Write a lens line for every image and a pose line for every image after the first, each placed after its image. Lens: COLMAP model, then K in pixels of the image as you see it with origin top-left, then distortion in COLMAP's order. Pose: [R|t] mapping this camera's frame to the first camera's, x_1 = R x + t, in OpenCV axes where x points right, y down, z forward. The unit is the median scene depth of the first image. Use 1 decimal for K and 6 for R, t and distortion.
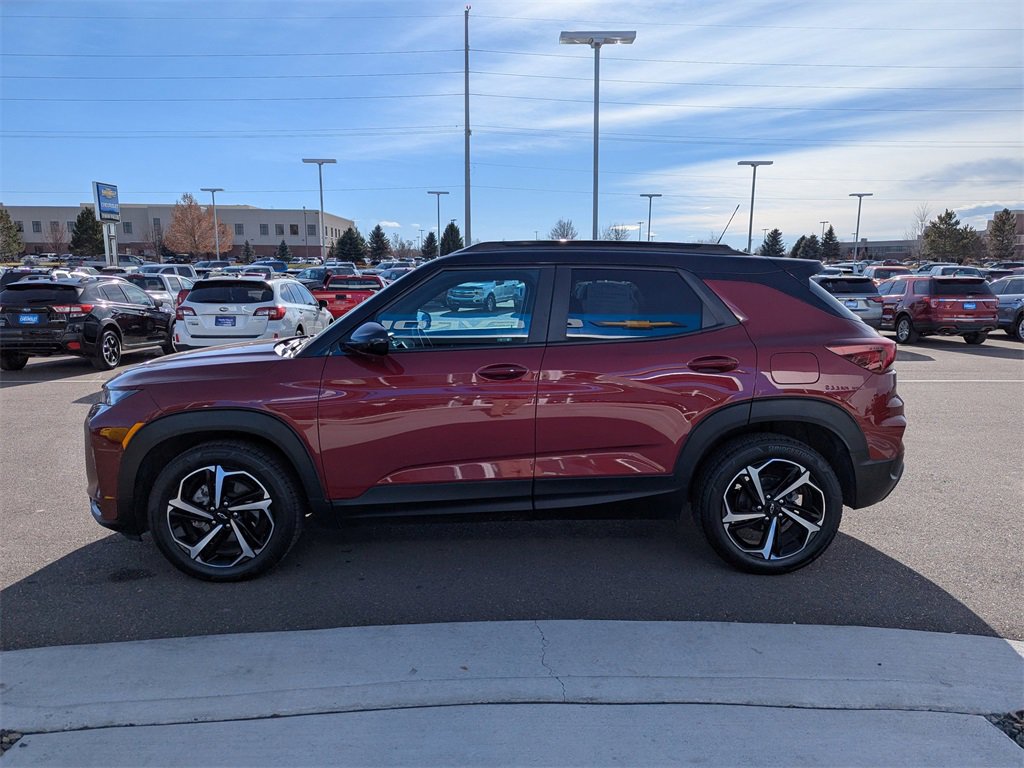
lens RADIAL K [[721.4, 0, 512.2], [0, 721.4, 380.7], [0, 0, 1]] dist [0.047738, -0.043142]
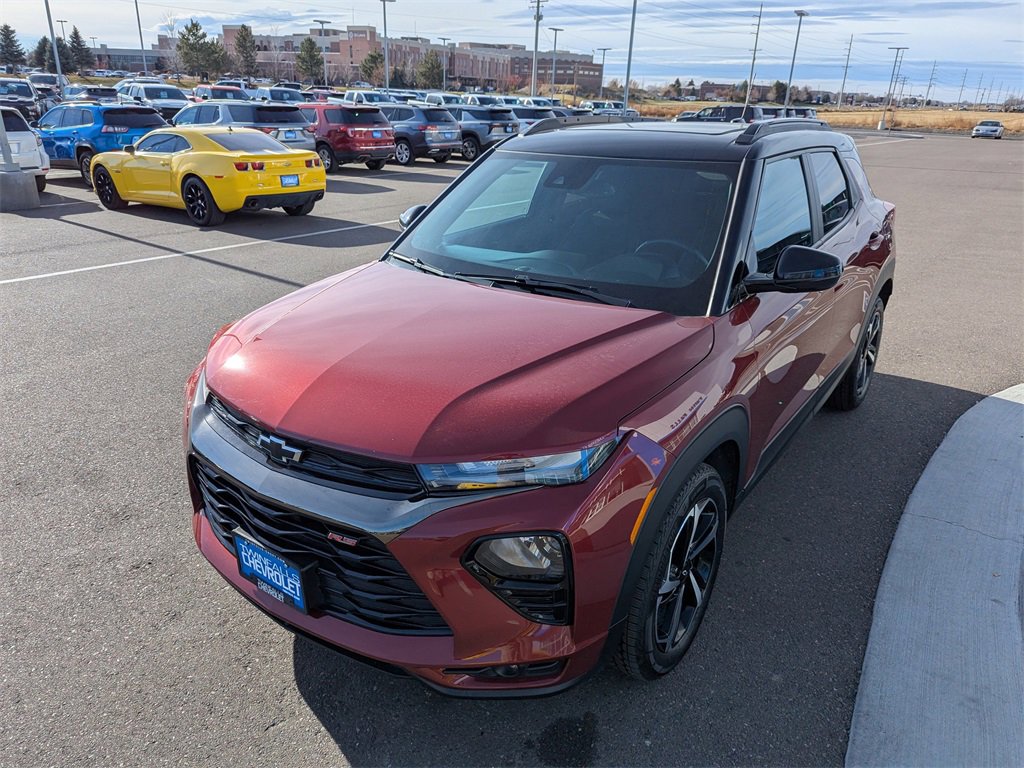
lens RADIAL K [[722.8, 0, 508.1], [0, 722.8, 374.9], [0, 0, 1]] dist [0.047567, -0.040387]
pose [[0.597703, -0.274089, 0.753410, -0.089414], [0.093719, 0.957189, 0.273873, -0.017502], [-0.796221, -0.093086, 0.597802, 0.070126]]
